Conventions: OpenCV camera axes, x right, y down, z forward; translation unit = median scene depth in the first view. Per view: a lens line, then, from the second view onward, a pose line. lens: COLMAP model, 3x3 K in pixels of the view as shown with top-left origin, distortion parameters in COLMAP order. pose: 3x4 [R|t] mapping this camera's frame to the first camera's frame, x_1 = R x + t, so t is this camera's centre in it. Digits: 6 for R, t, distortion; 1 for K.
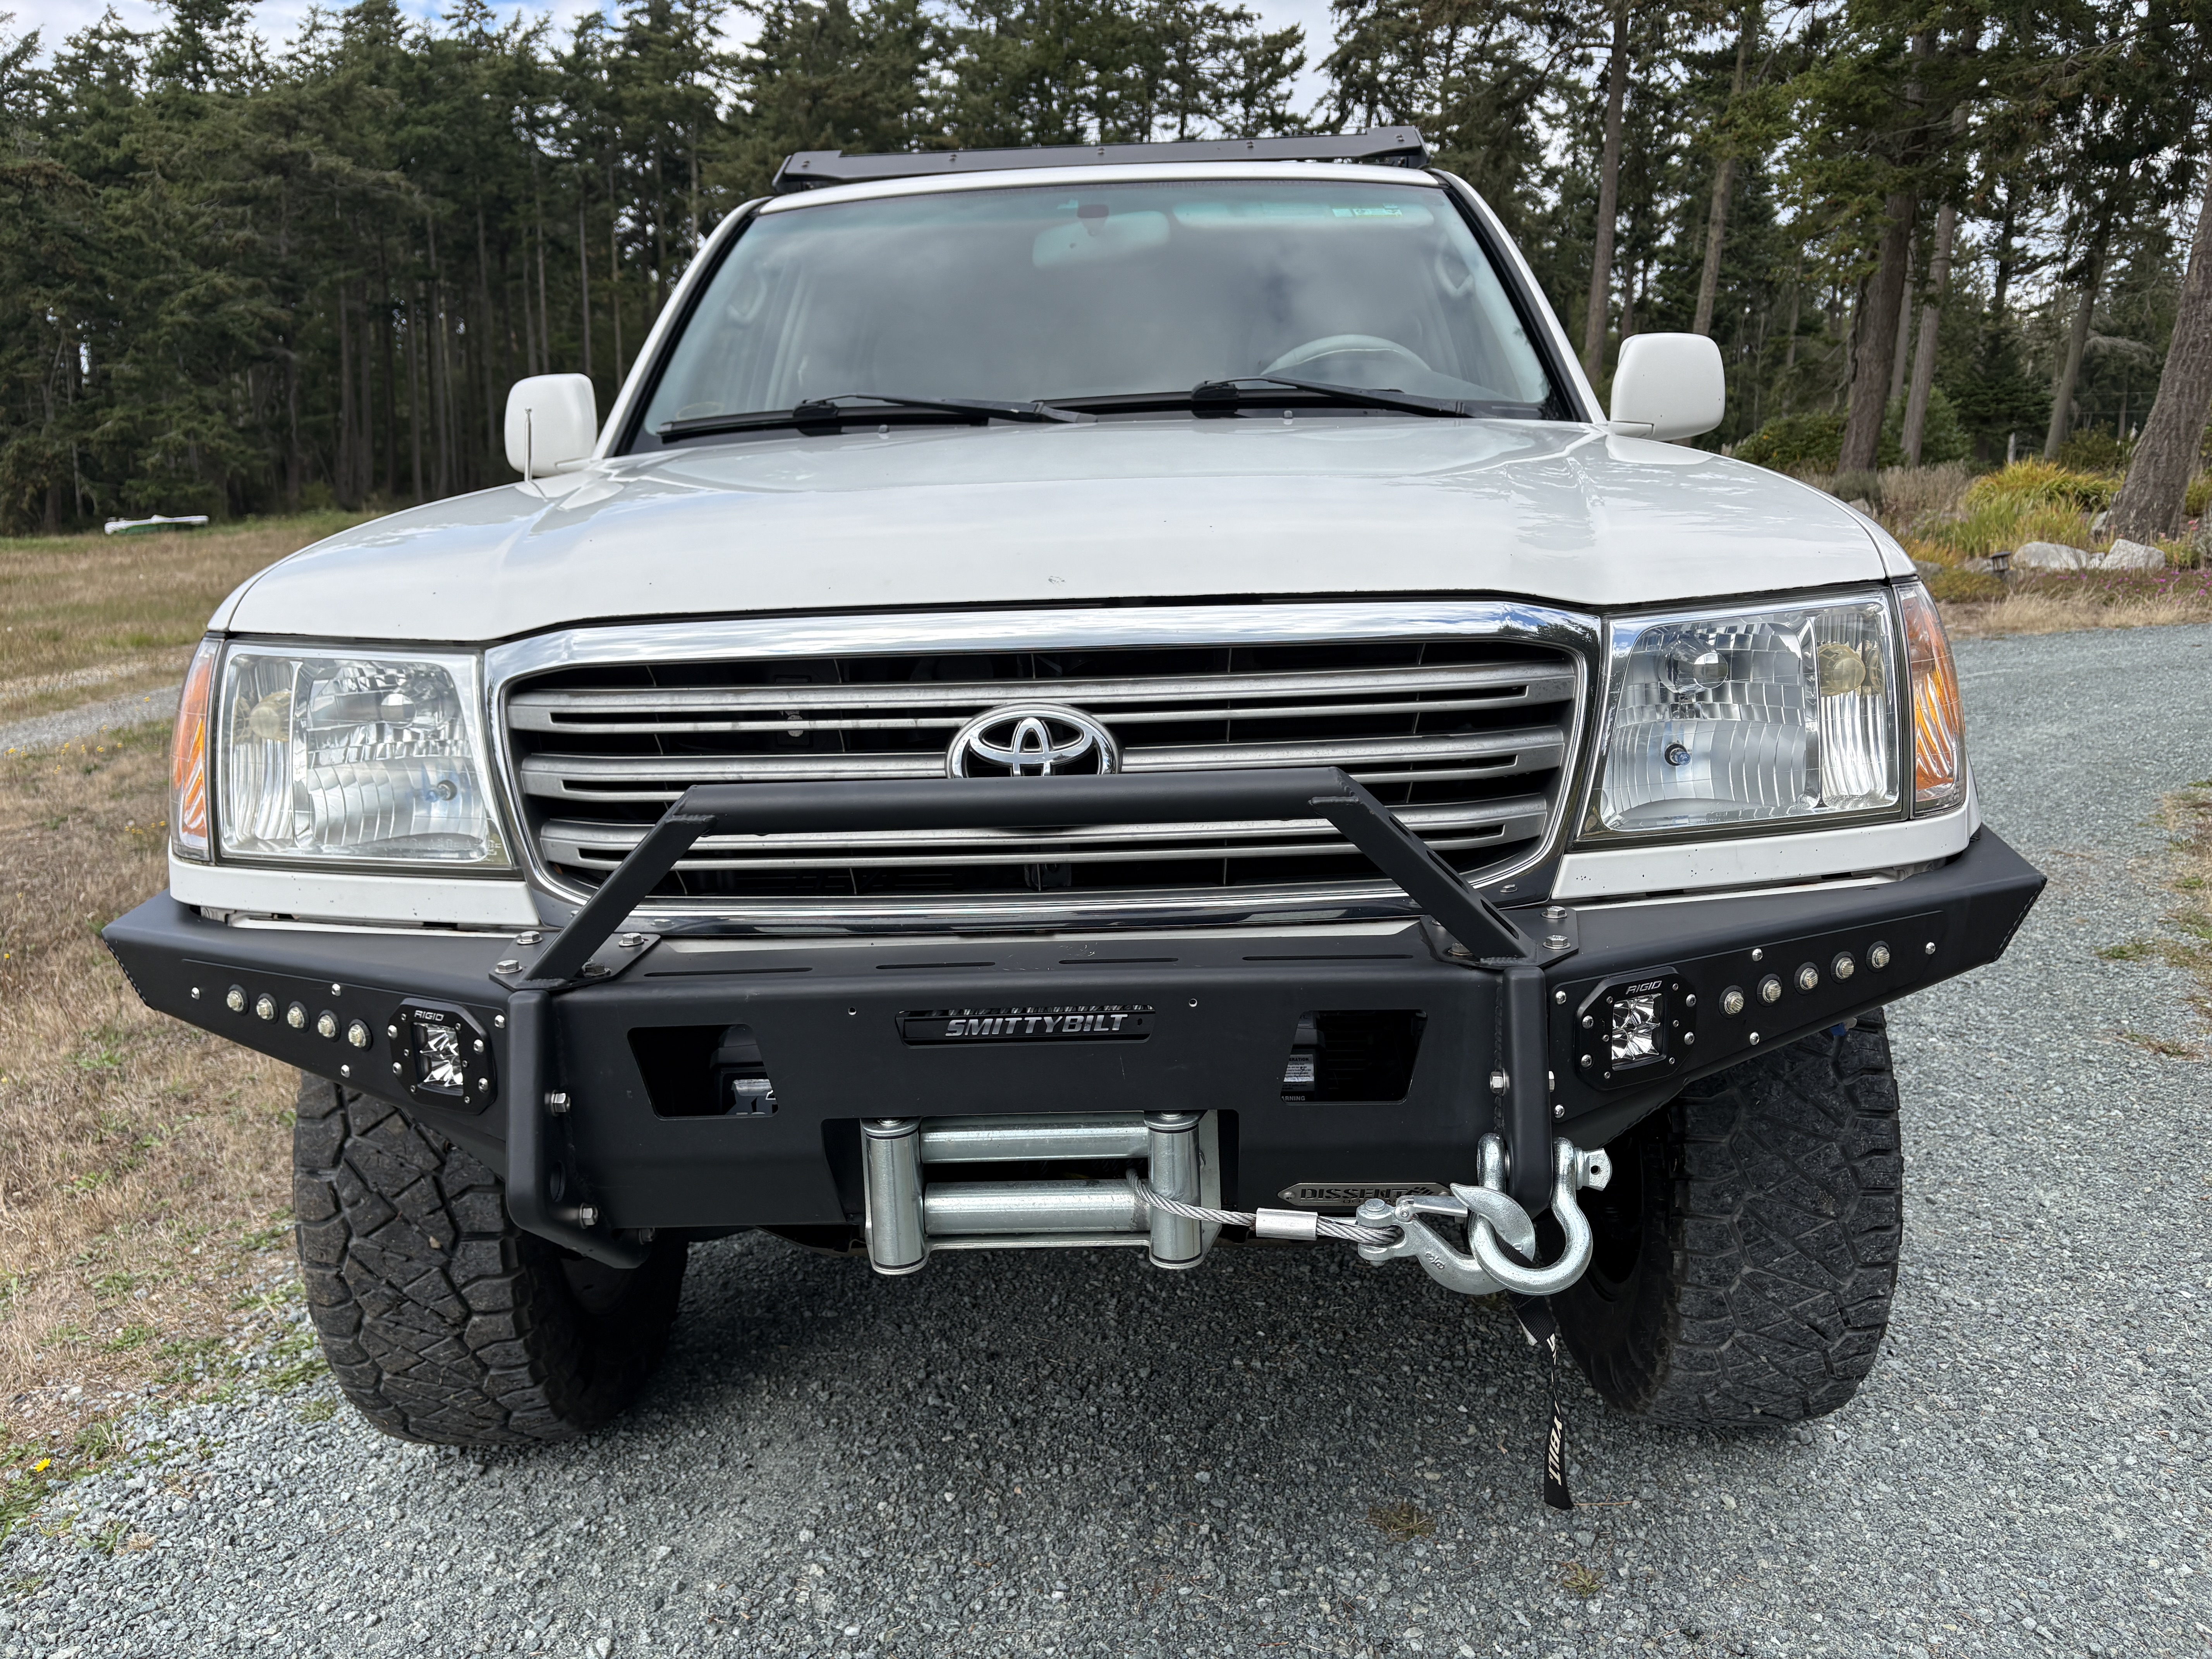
lens RADIAL K [[1696.0, 0, 1109.5], [0, 1696.0, 847.5], [0, 0, 1]] dist [0.028596, -0.045351]
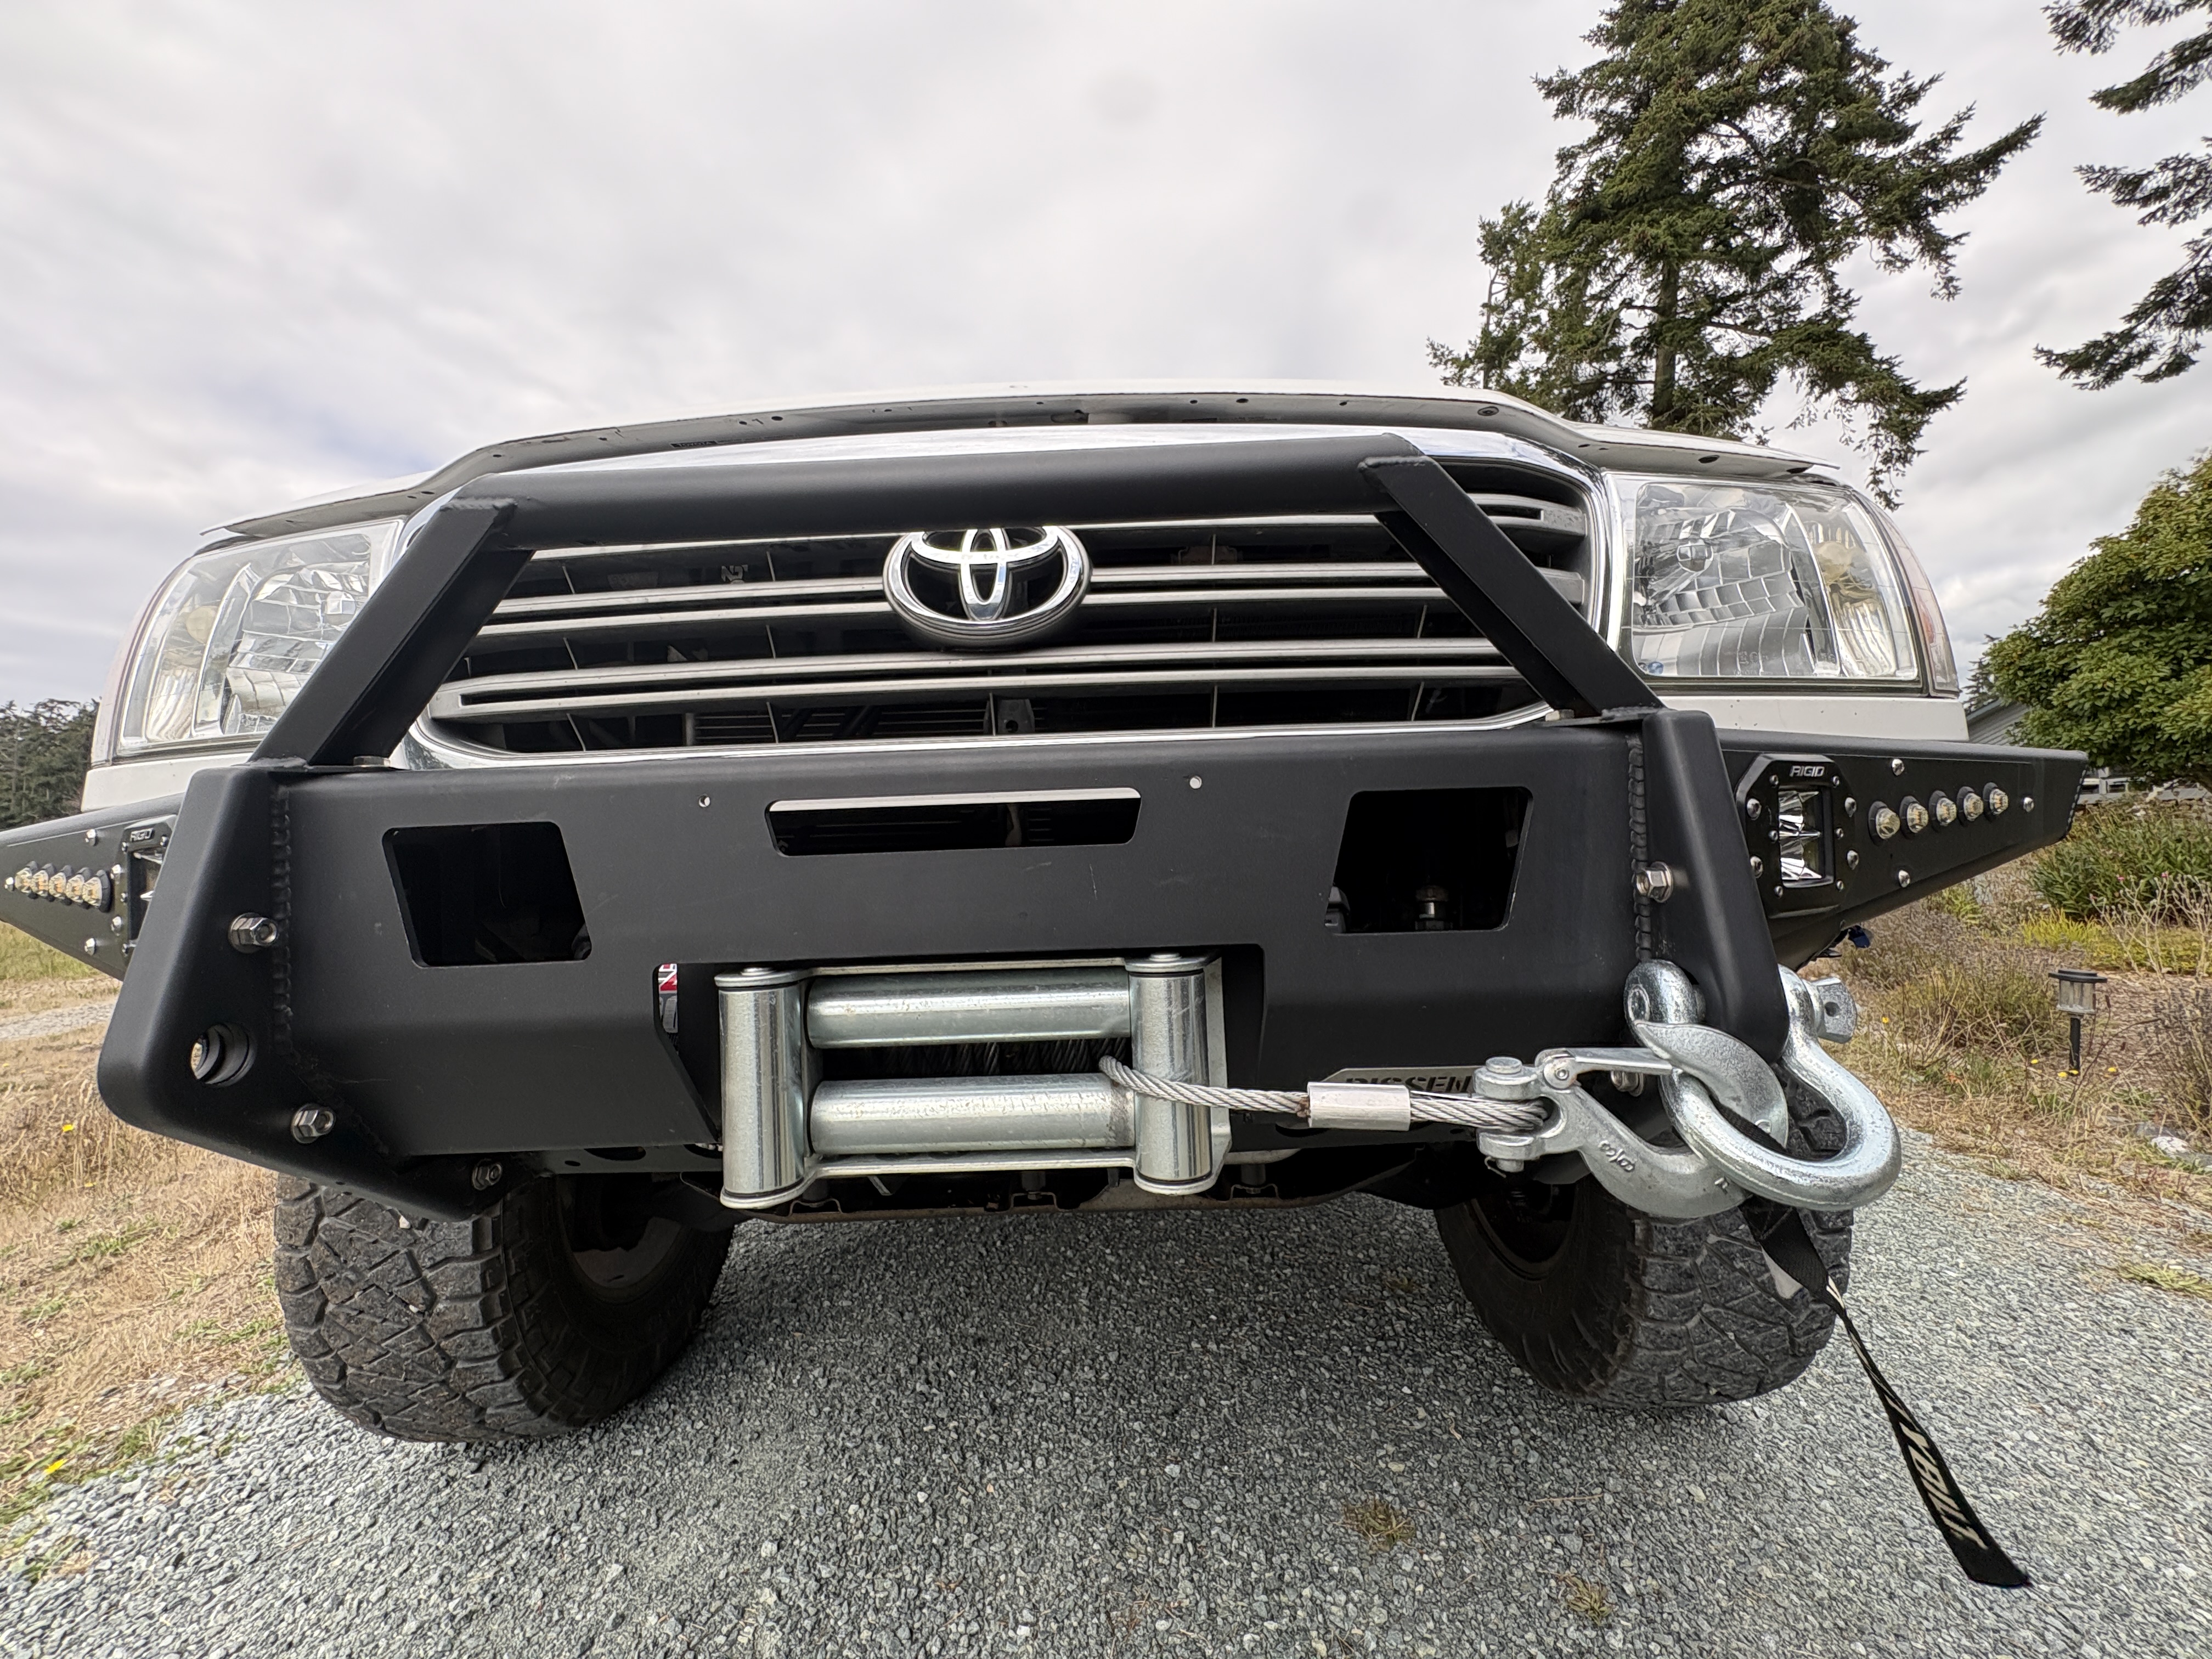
lens RADIAL K [[881.4, 0, 1101.3], [0, 881.4, 826.6], [0, 0, 1]] dist [0.002986, -0.001733]
pose [[0.999837, -0.000912, 0.018007, 0.003052], [0.005102, 0.972218, -0.234020, 0.126828], [-0.017293, 0.234074, 0.972065, 0.425214]]
